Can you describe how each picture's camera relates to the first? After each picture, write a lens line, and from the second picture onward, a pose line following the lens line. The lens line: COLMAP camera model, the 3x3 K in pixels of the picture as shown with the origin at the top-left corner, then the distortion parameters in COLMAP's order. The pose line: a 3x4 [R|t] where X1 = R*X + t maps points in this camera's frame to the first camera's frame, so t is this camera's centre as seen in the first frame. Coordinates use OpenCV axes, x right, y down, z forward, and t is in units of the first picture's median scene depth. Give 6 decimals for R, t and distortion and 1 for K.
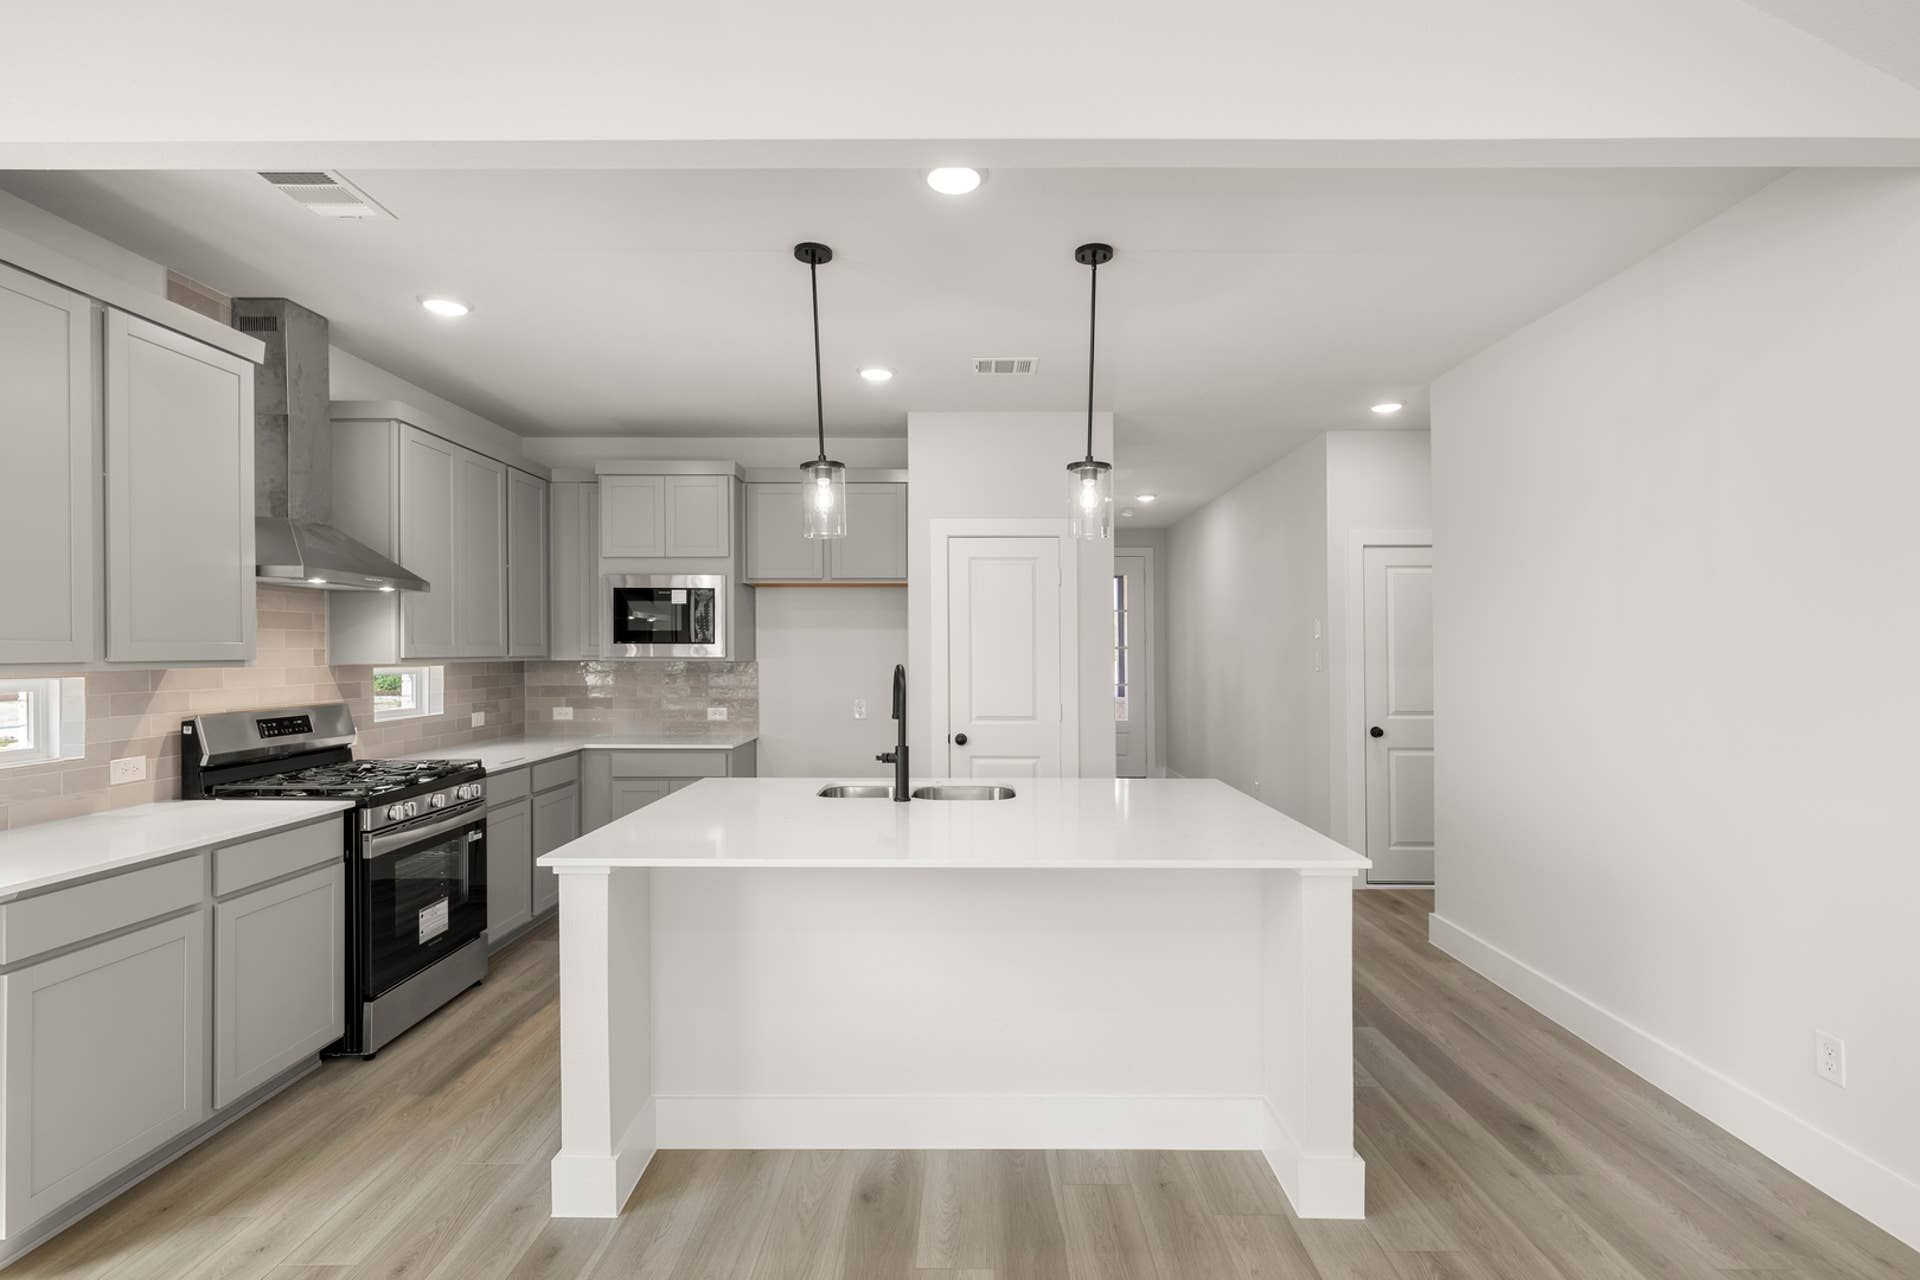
lens RADIAL K [[905.5, 0, 971.8], [0, 905.5, 646.7], [0, 0, 1]] dist [-0.000240, 0.000061]
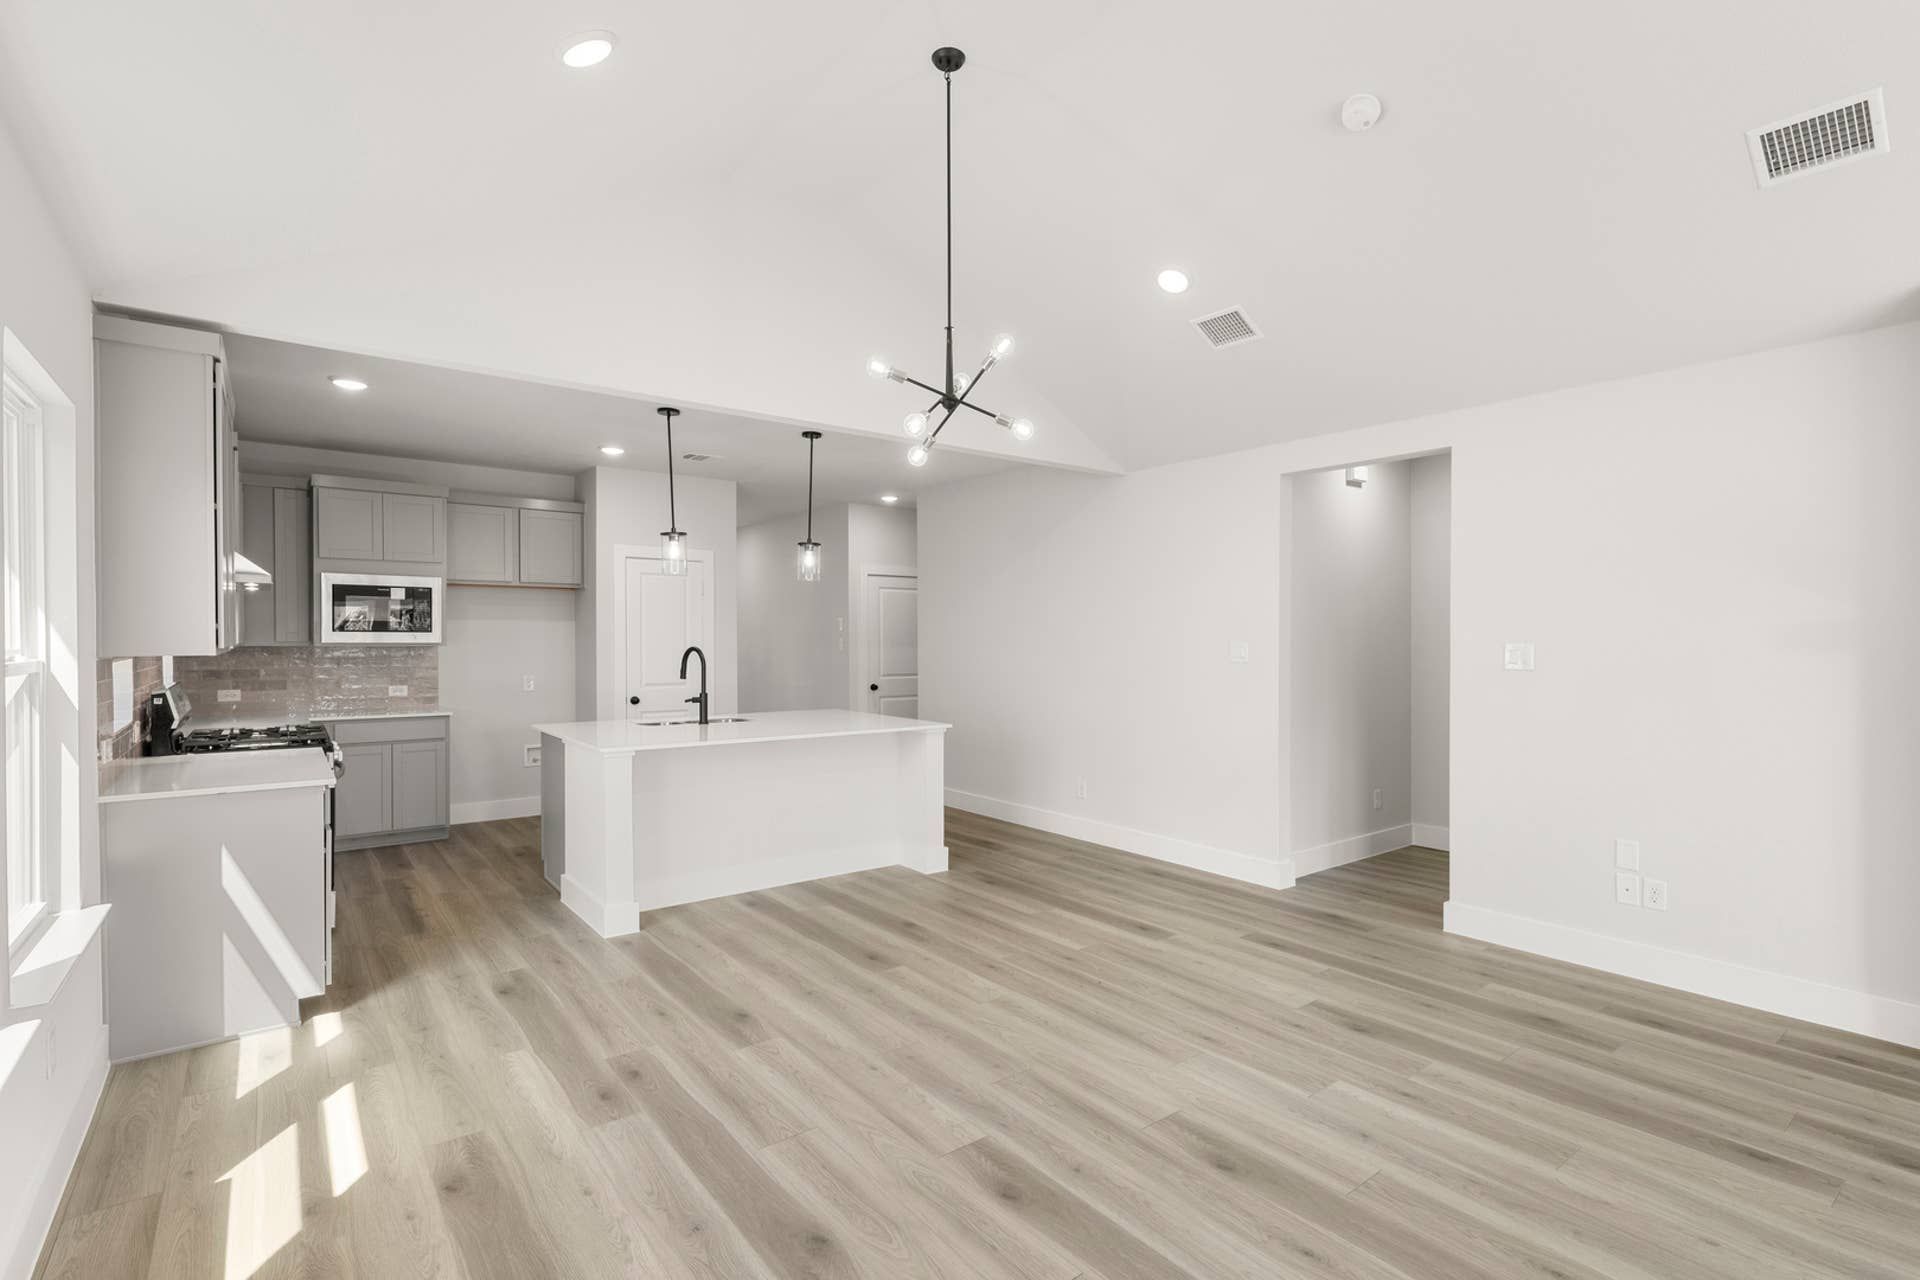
lens RADIAL K [[887.2, 0, 962.5], [0, 887.2, 625.6], [0, 0, 1]] dist [-0.000364, 0.000044]
pose [[0.789914, 0.009714, 0.613140, -0.640932], [-0.004973, 0.999943, -0.009435, -0.006398], [-0.613197, 0.004403, 0.789918, -0.583563]]
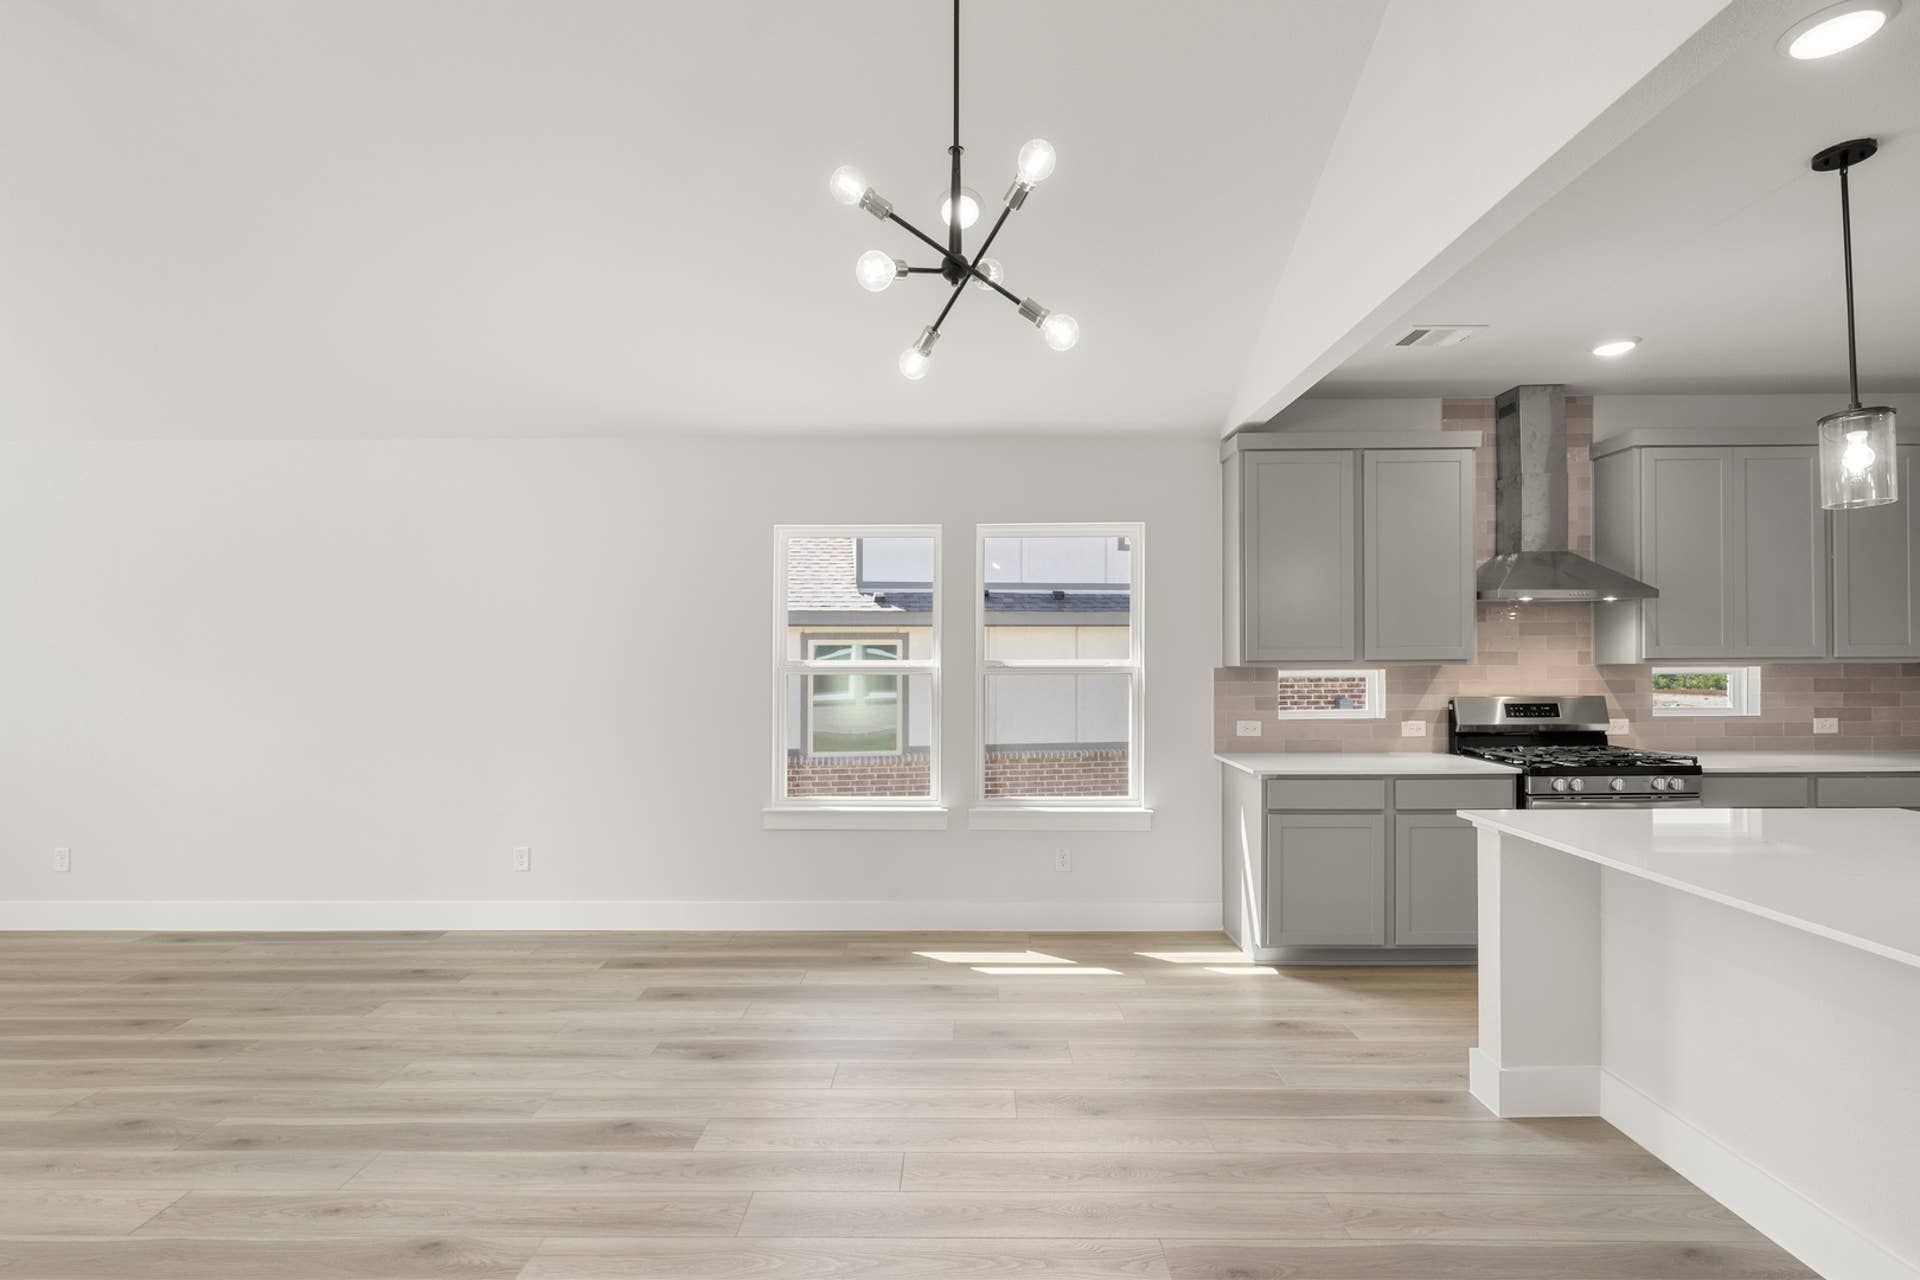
lens RADIAL K [[887.4, 0, 956.7], [0, 887.4, 652.2], [0, 0, 1]] dist [-0.000842, -0.000721]
pose [[-0.012457, -0.005235, -0.999909, 0.512330], [0.010116, 0.999934, -0.005361, 0.002325], [0.999871, -0.010182, -0.012403, 0.184114]]
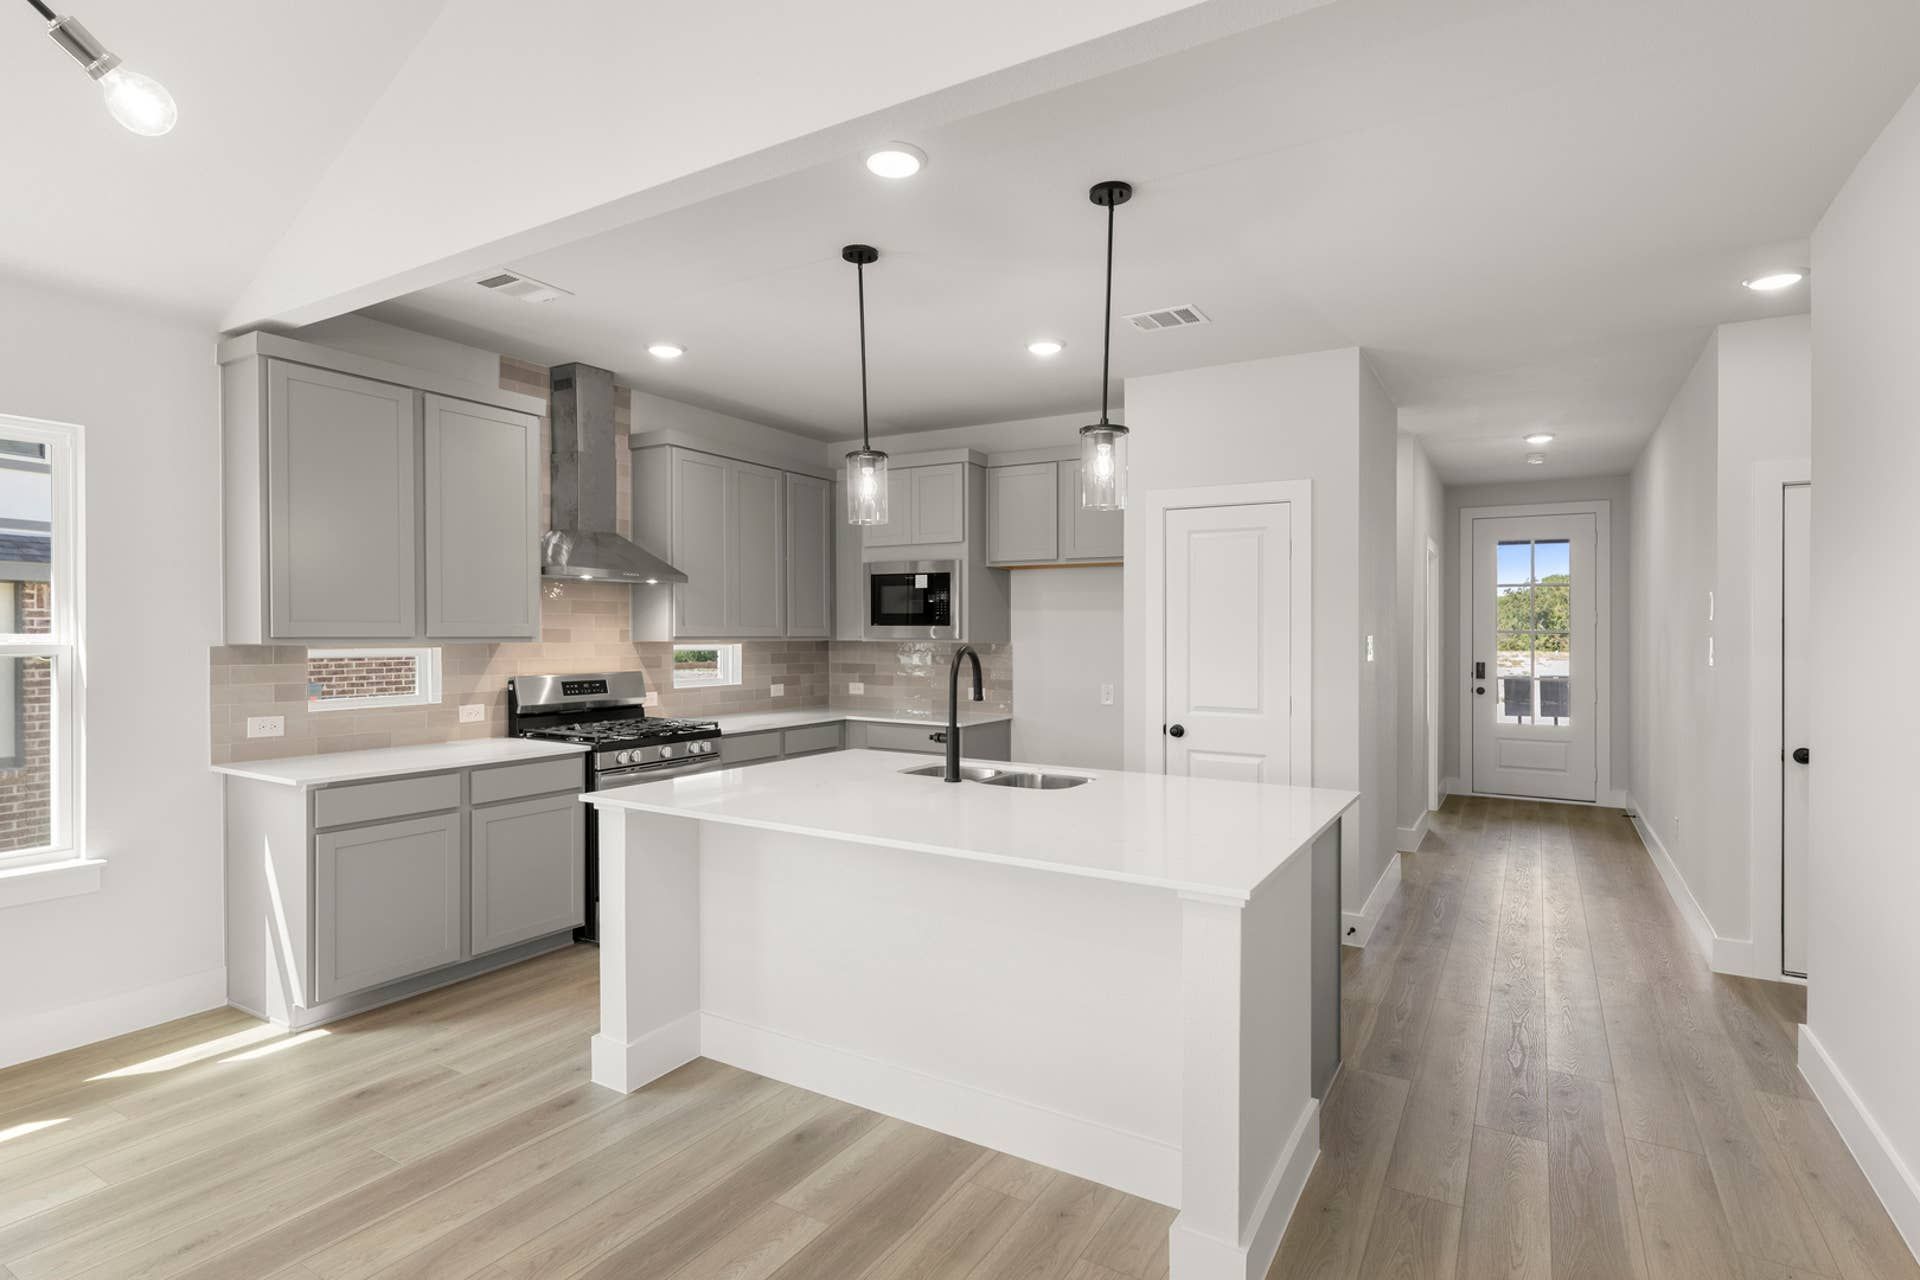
lens RADIAL K [[963.0, 0, 960.0], [0, 963.0, 640.0], [0, 0, 1]] dist [-0.000855, -0.000041]
pose [[0.858392, 0.008276, -0.512927, 0.413048], [-0.003214, 0.999937, 0.010755, 0.001706], [0.512984, -0.007583, 0.858365, 0.077595]]
